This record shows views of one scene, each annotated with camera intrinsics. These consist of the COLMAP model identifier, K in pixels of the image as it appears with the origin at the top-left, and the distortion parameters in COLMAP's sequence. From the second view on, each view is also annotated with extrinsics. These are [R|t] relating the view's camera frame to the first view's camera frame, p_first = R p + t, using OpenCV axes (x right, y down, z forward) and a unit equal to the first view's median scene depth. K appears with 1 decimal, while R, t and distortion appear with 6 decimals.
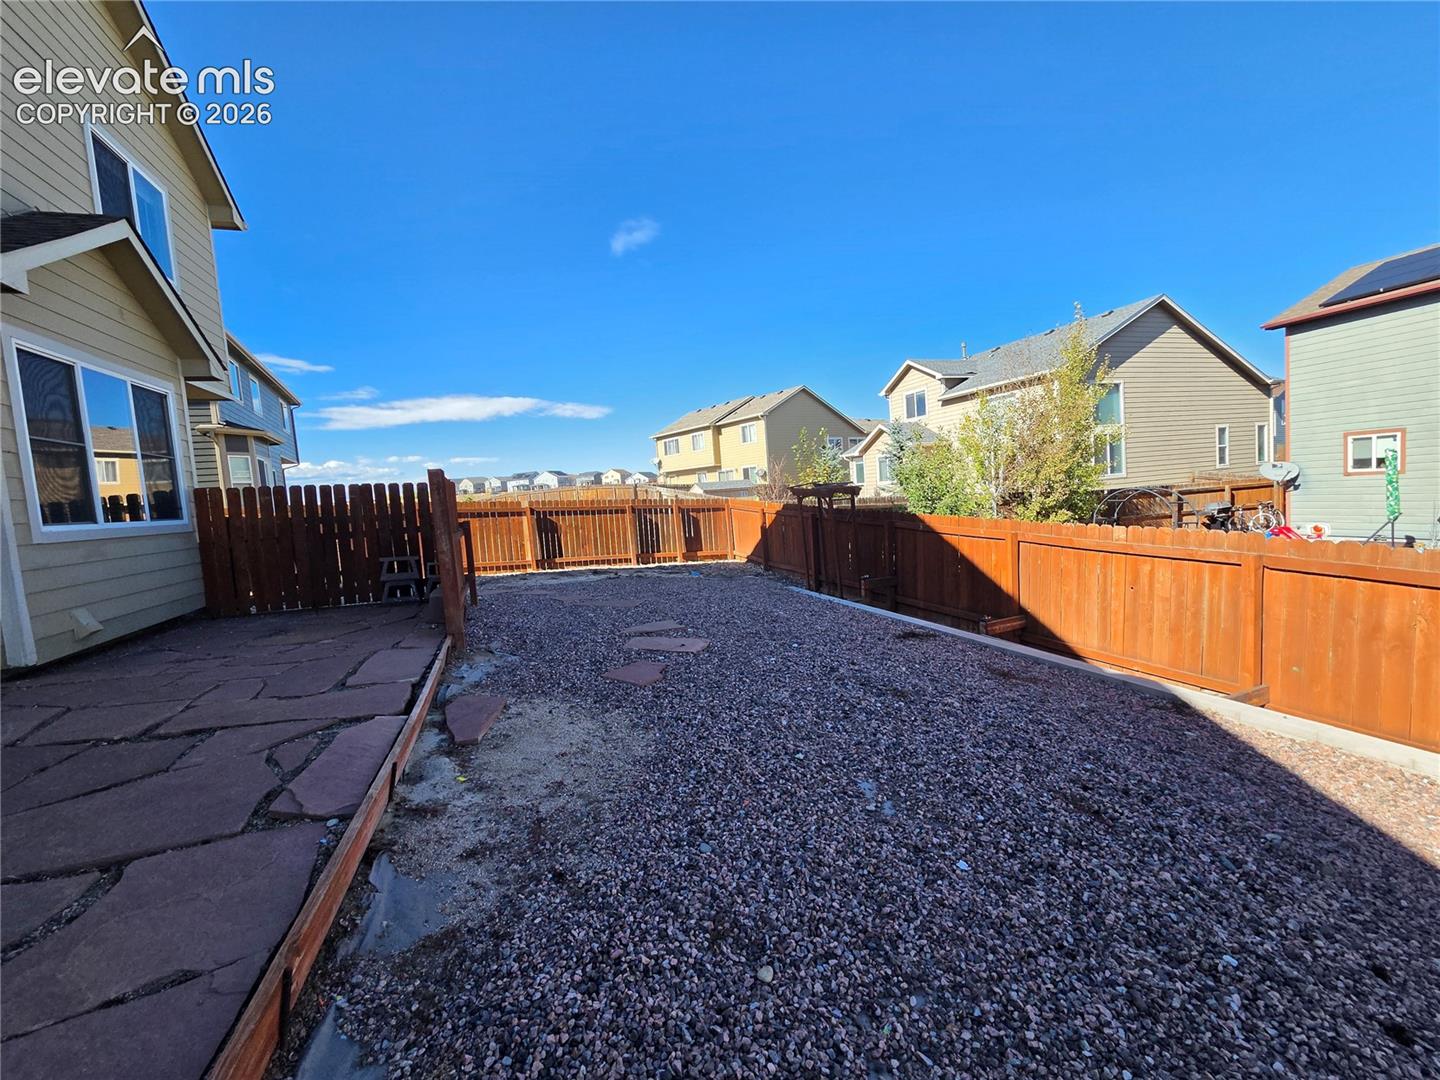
lens RADIAL K [[591.4, 0, 716.7], [0, 591.4, 533.5], [0, 0, 1]] dist [-0.001183, 0.002793]
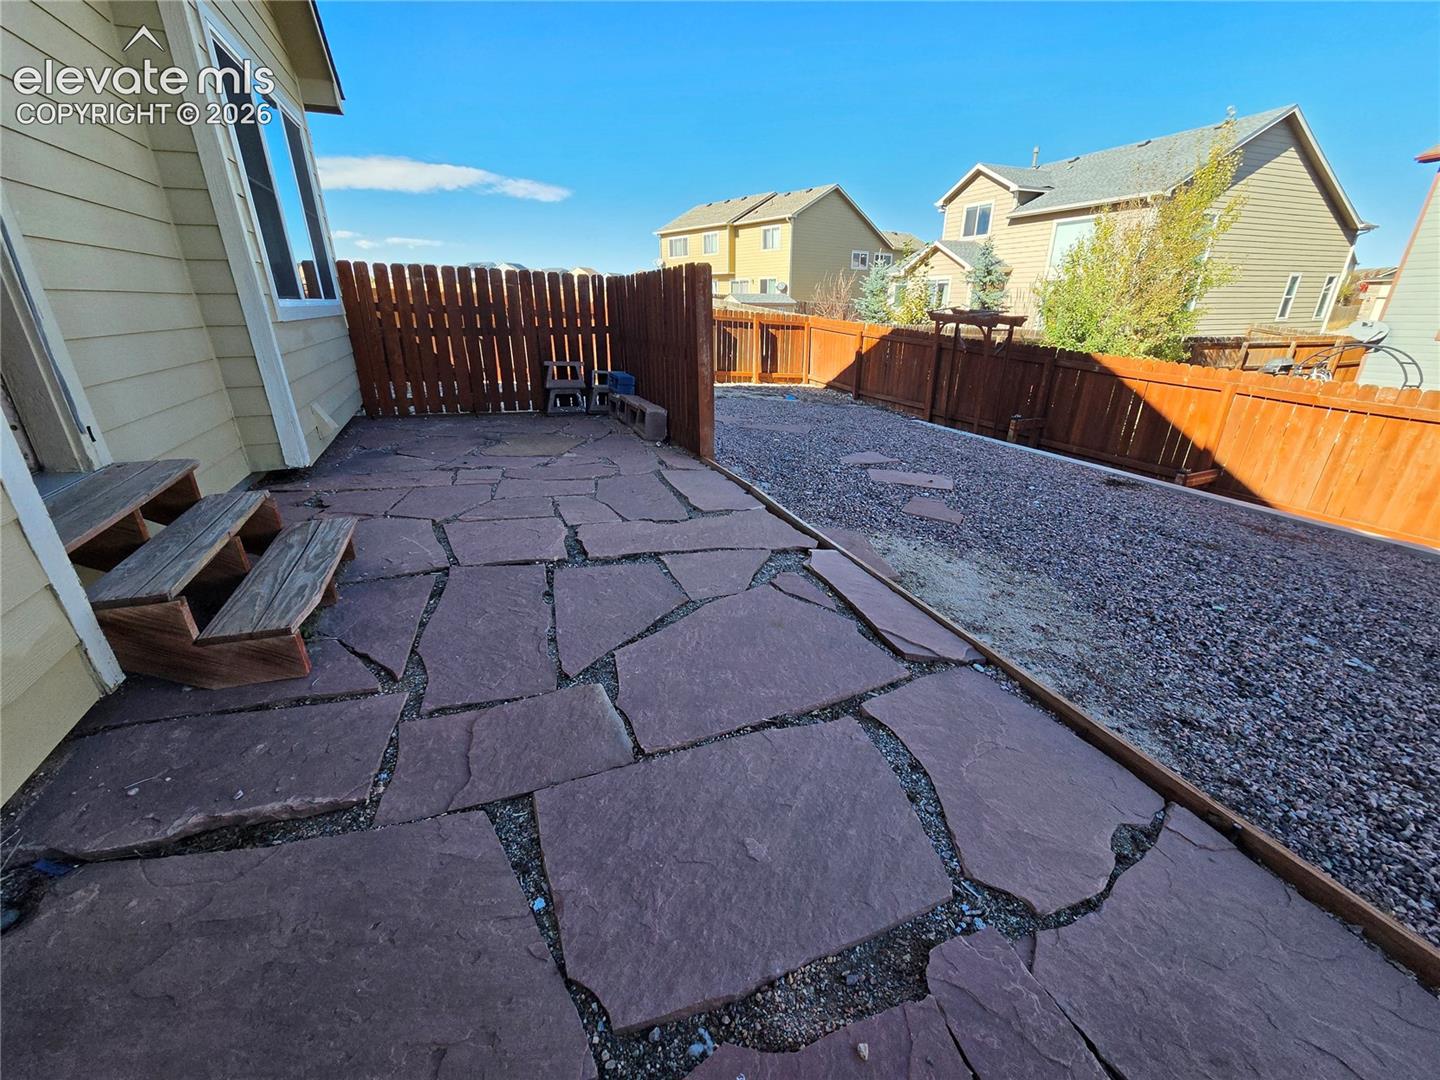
lens RADIAL K [[591.4, 0, 716.2], [0, 591.4, 534.1], [0, 0, 1]] dist [-0.001183, 0.002793]
pose [[0.996000, 0.053517, 0.071553, -0.200264], [-0.072333, 0.953056, 0.294028, 0.005067], [-0.052459, -0.298028, 0.953115, 0.029820]]
